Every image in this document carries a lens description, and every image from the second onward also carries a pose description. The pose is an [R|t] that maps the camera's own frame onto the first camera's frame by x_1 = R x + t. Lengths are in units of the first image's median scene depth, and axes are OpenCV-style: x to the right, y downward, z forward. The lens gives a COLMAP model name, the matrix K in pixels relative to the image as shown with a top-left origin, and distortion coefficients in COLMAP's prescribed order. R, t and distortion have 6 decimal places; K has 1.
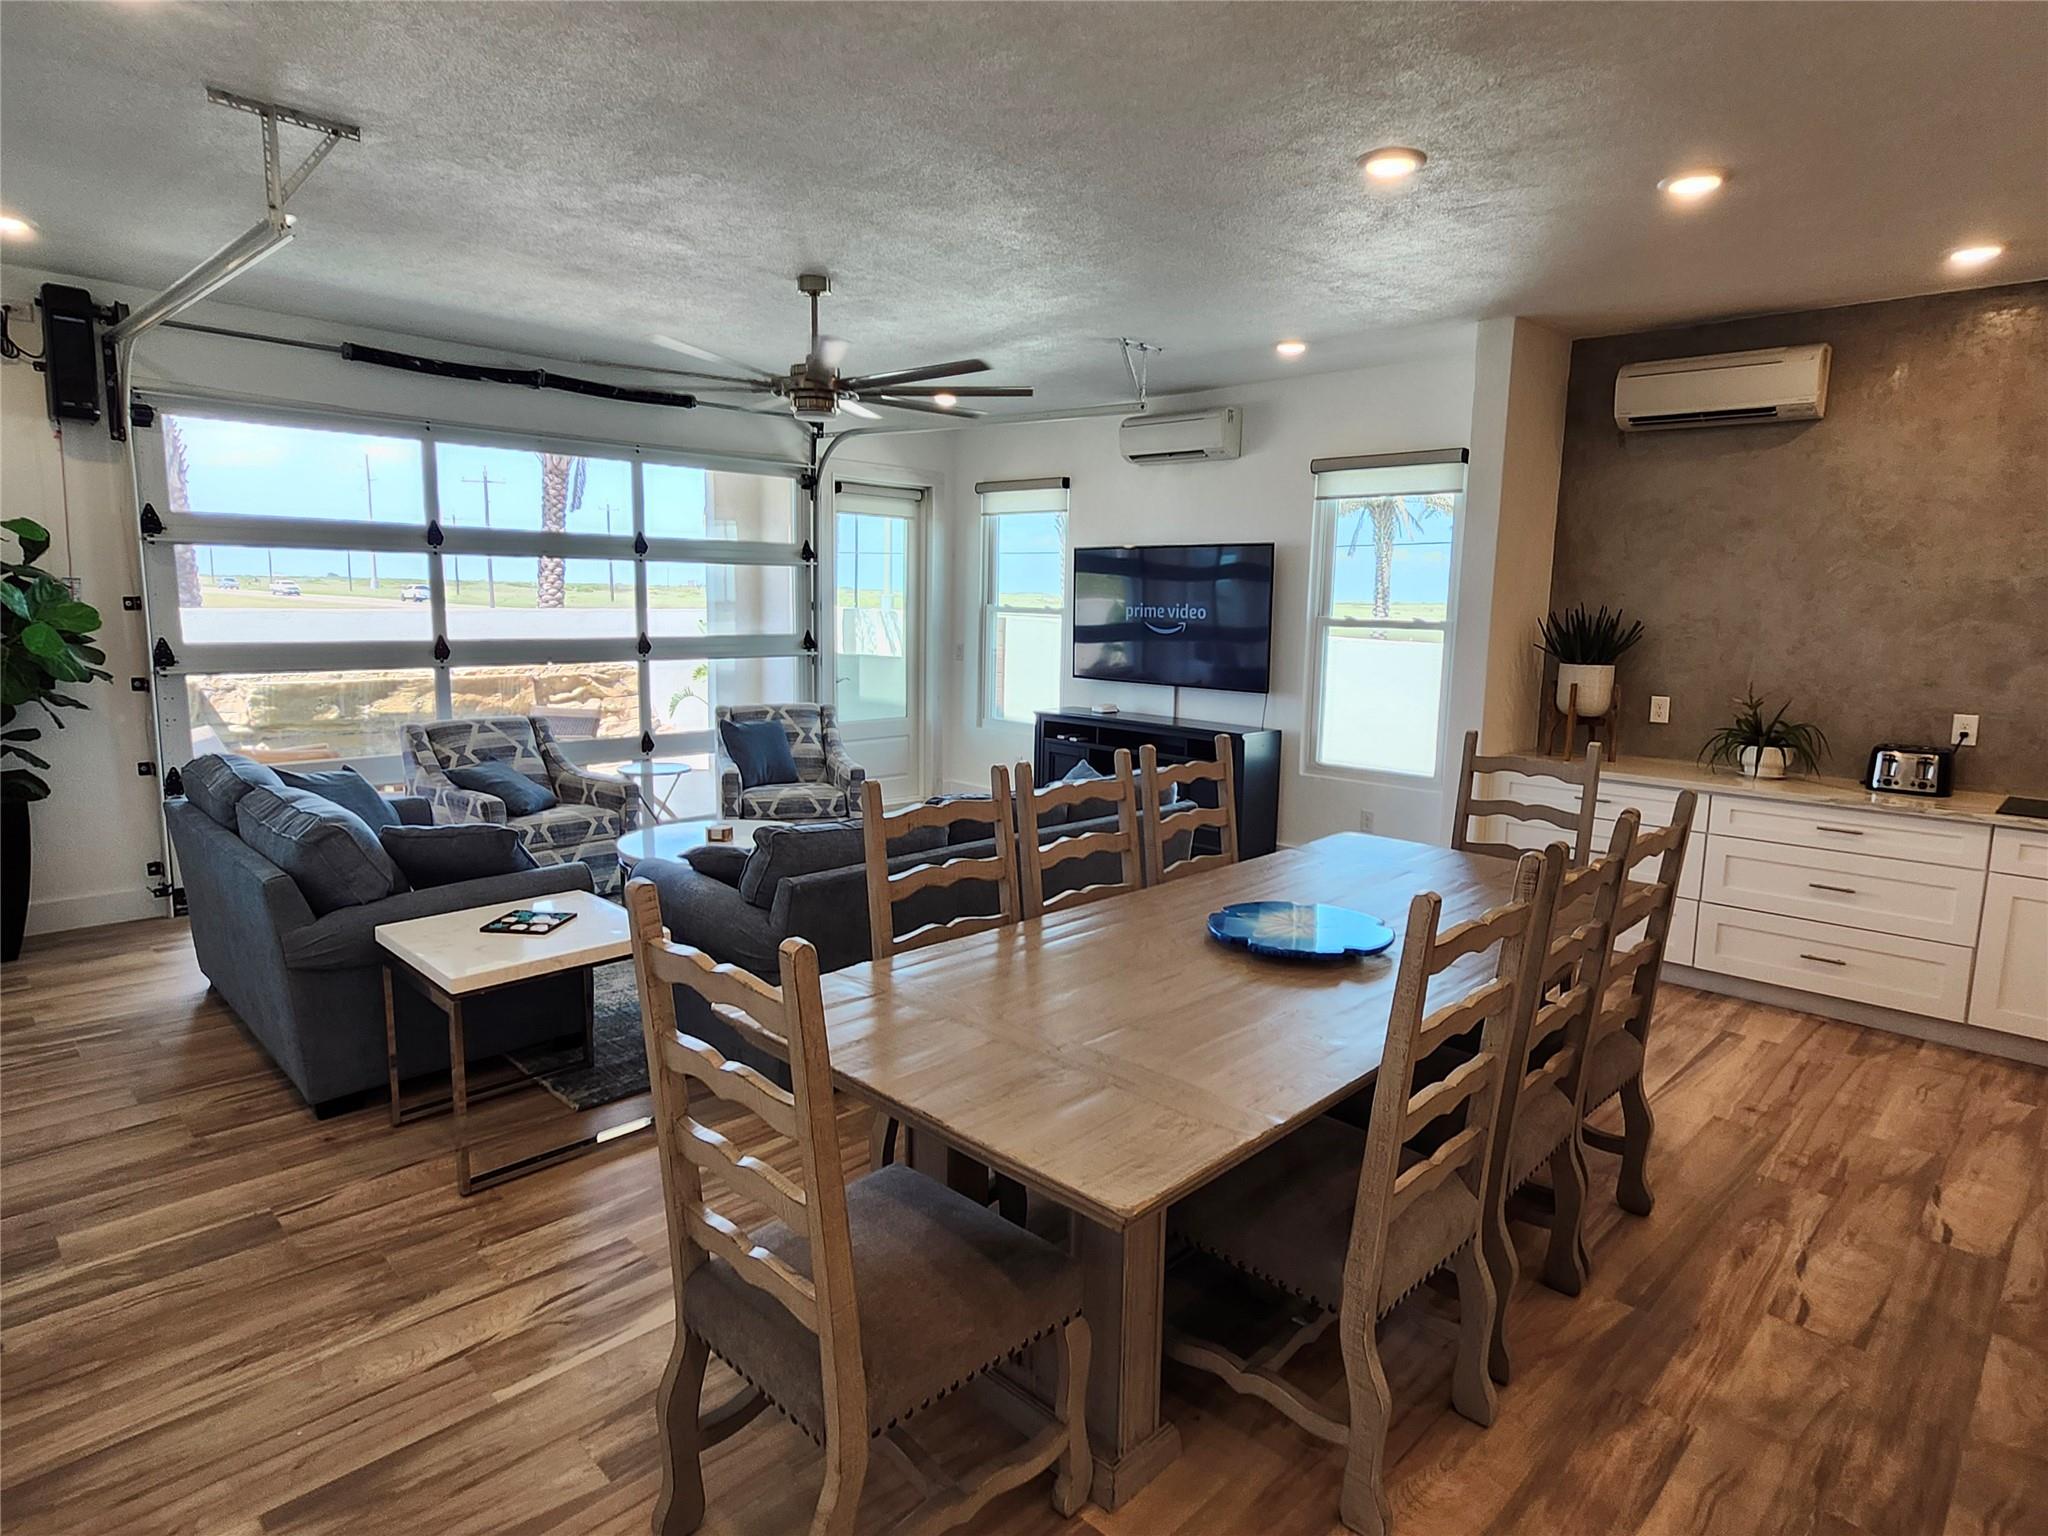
lens RADIAL K [[1123.2, 0, 1035.3], [0, 1123.2, 760.5], [0, 0, 1]] dist [0.001287, -0.000809]
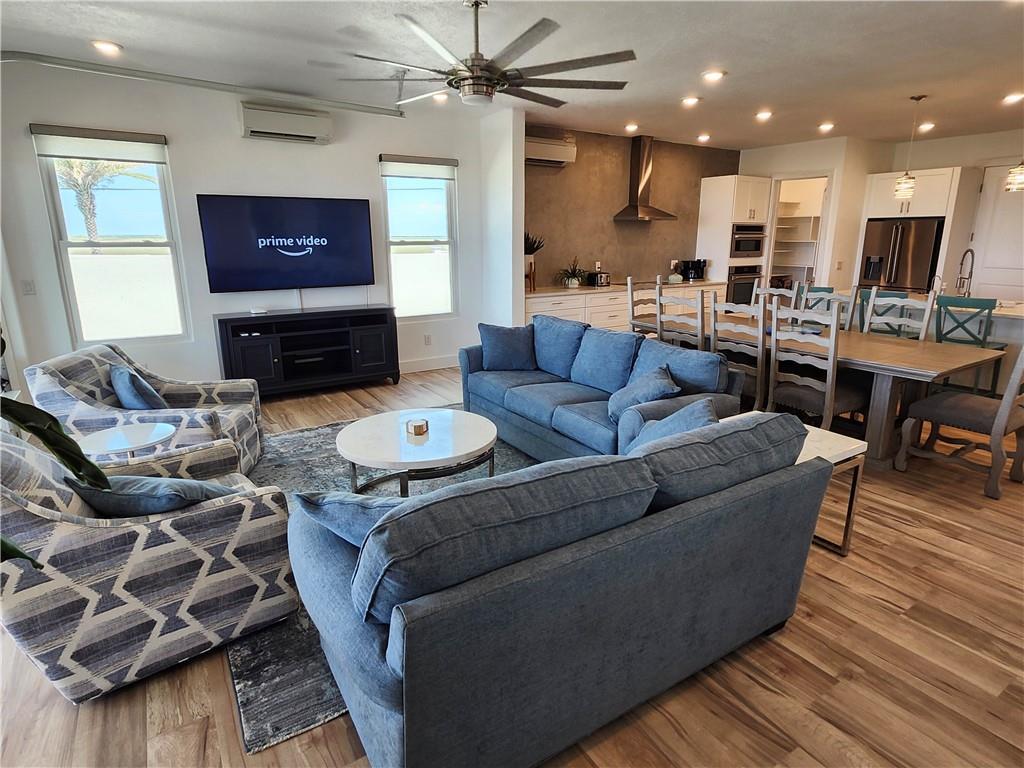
lens RADIAL K [[561.6, 0, 517.6], [0, 561.6, 380.2], [0, 0, 1]] dist [0.001287, -0.000809]
pose [[0.232797, -0.264750, 0.935796, -0.719922], [0.145174, 0.960912, 0.235740, -0.103001], [-0.961629, 0.080974, 0.262132, 0.623188]]
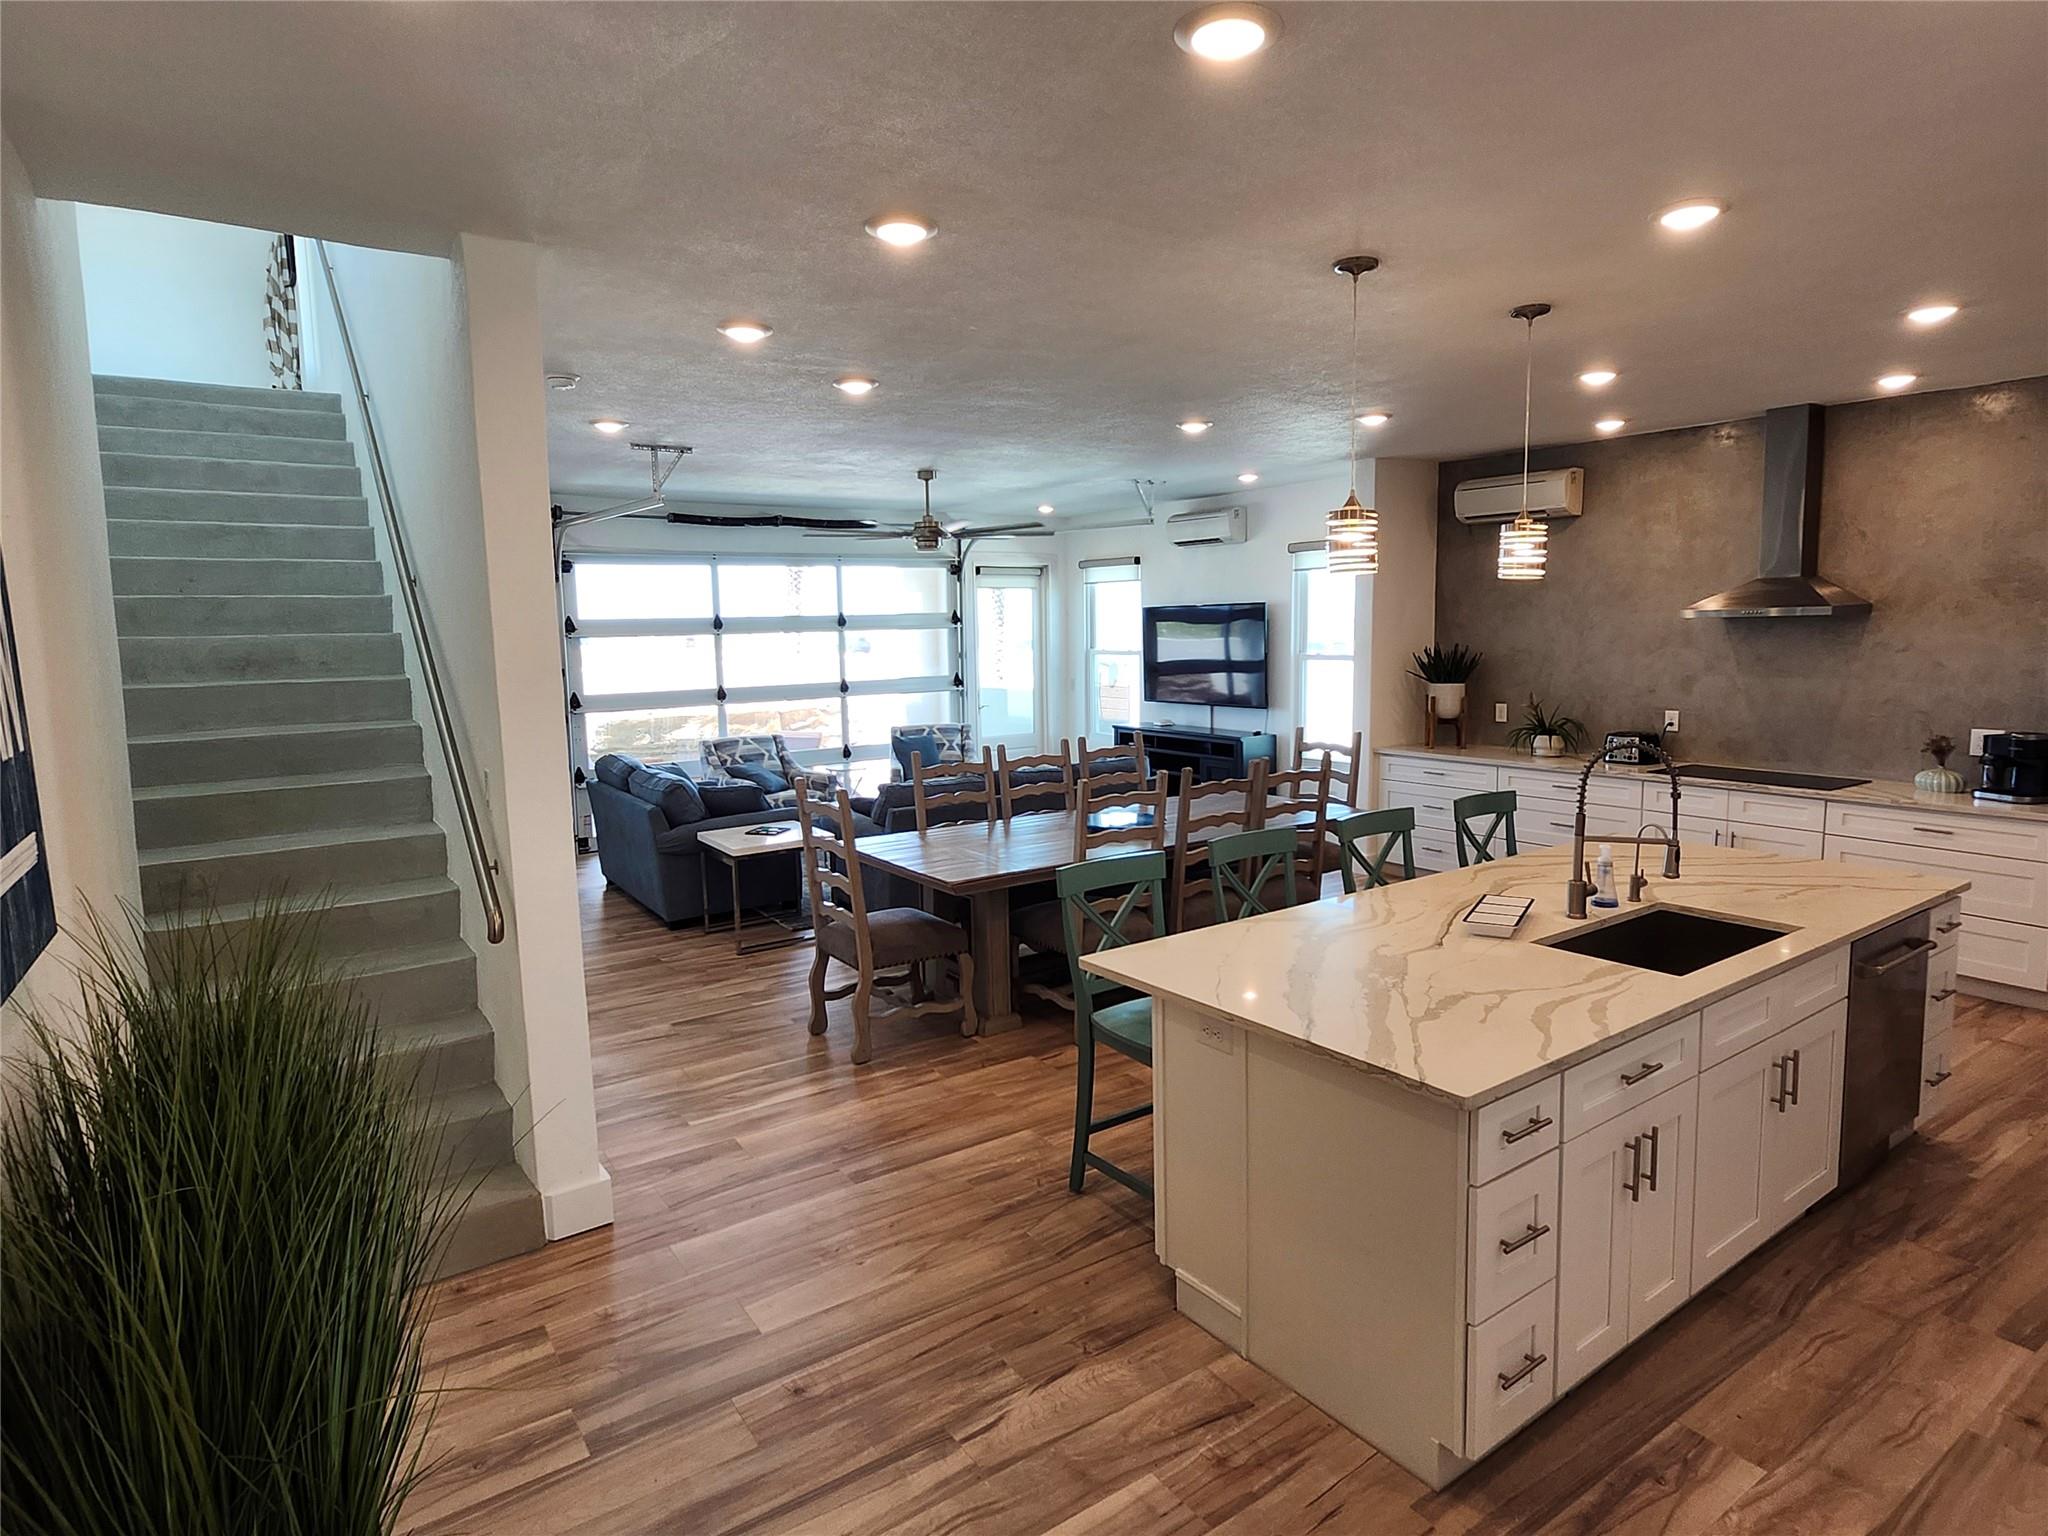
lens RADIAL K [[1108.1, 0, 1033.9], [0, 1108.1, 737.2], [0, 0, 1]] dist [-0.002650, -0.000032]
pose [[0.980088, -0.019237, -0.197628, 0.220585], [0.010546, 0.998934, -0.044939, 0.038931], [0.198282, 0.041960, 0.979247, -0.458884]]
